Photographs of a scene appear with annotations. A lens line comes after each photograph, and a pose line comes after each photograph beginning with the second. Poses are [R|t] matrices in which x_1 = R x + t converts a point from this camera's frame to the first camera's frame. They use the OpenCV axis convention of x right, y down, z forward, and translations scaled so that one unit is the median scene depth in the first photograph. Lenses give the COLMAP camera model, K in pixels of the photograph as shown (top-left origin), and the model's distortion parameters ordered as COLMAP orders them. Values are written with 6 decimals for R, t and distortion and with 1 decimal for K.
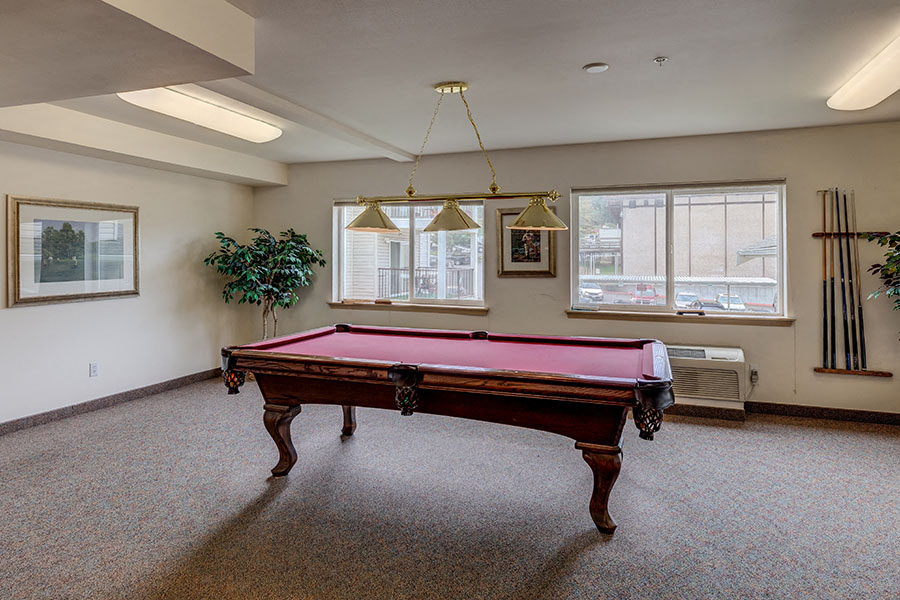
lens RADIAL K [[526.2, 0, 447.7], [0, 526.2, 261.9], [0, 0, 1]] dist [-0.000284, 0.000019]
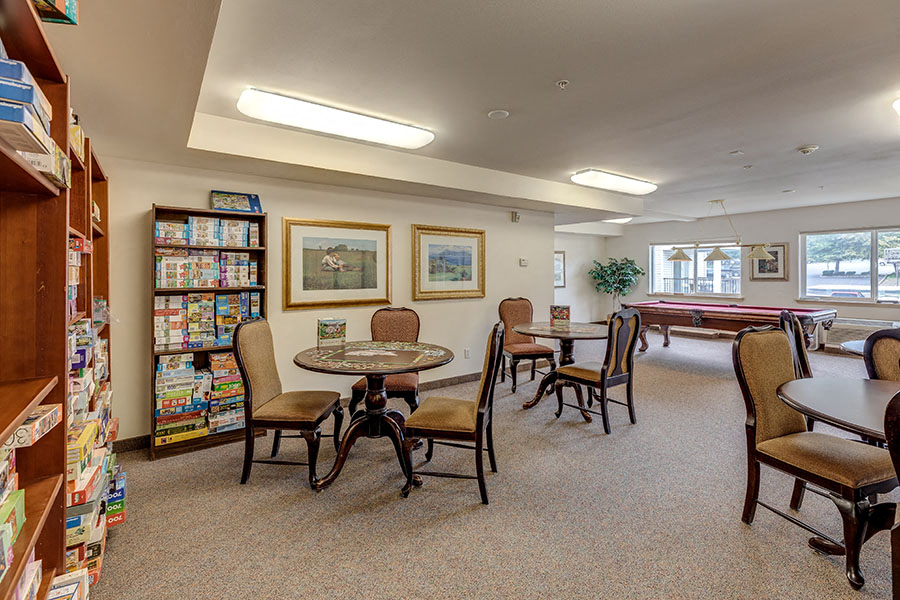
lens RADIAL K [[410.5, 0, 445.2], [0, 410.5, 280.1], [0, 0, 1]] dist [-0.000662, -0.000112]
pose [[0.825296, 0.003088, -0.564691, 0.024020], [0.004436, 0.999919, 0.011952, 0.003136], [0.564682, -0.012368, 0.825216, -0.780580]]
